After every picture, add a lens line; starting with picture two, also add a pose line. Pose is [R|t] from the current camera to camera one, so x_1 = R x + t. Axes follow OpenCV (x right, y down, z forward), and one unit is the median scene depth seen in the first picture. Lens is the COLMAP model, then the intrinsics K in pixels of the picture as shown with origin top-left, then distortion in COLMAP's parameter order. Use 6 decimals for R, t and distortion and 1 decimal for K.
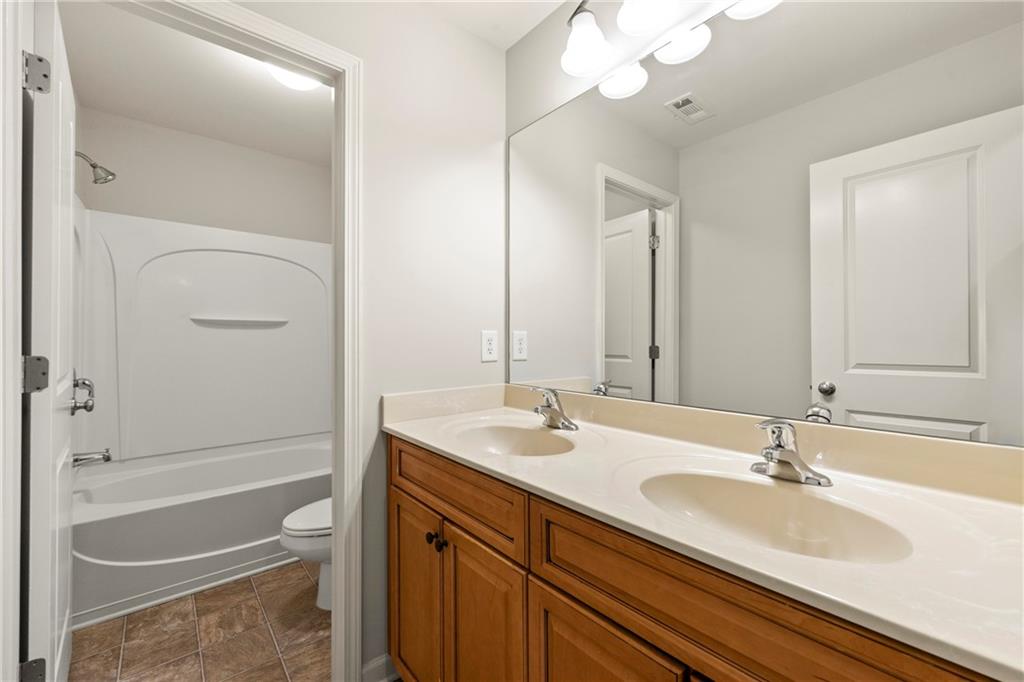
lens RADIAL K [[416.1, 0, 518.5], [0, 416.1, 344.3], [0, 0, 1]] dist [0.004279, -0.000498]
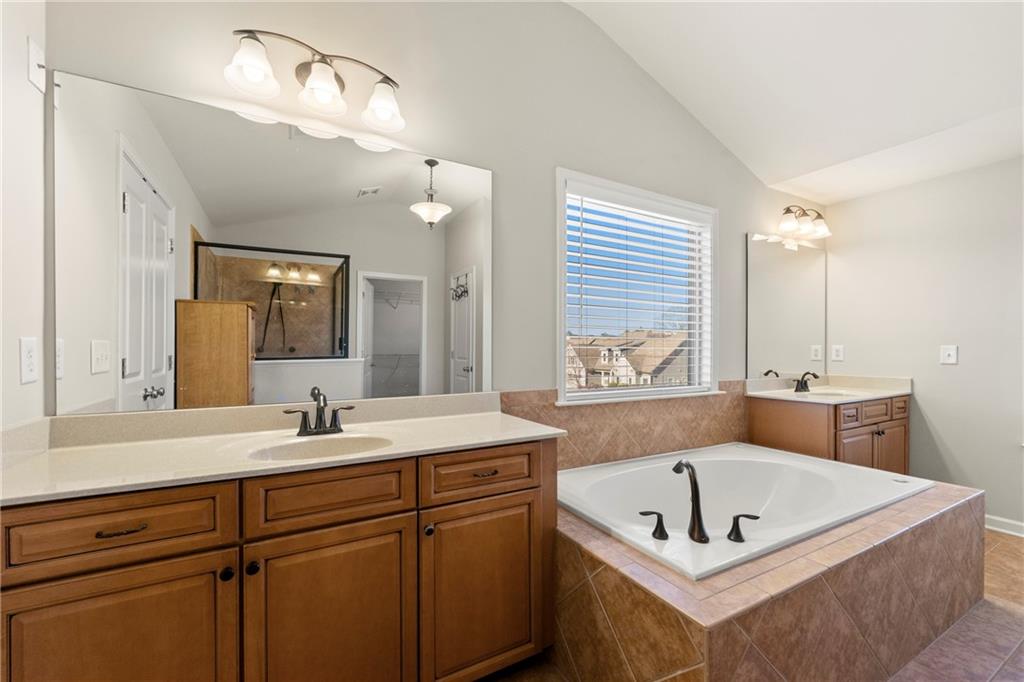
lens RADIAL K [[416.1, 0, 512.0], [0, 416.1, 345.7], [0, 0, 1]] dist [0.004279, -0.000498]
pose [[-0.209087, 0.000195, -0.977897, 6.947633], [0.004314, 0.999990, -0.000723, -0.117059], [0.977888, -0.004370, -0.209086, -0.159599]]
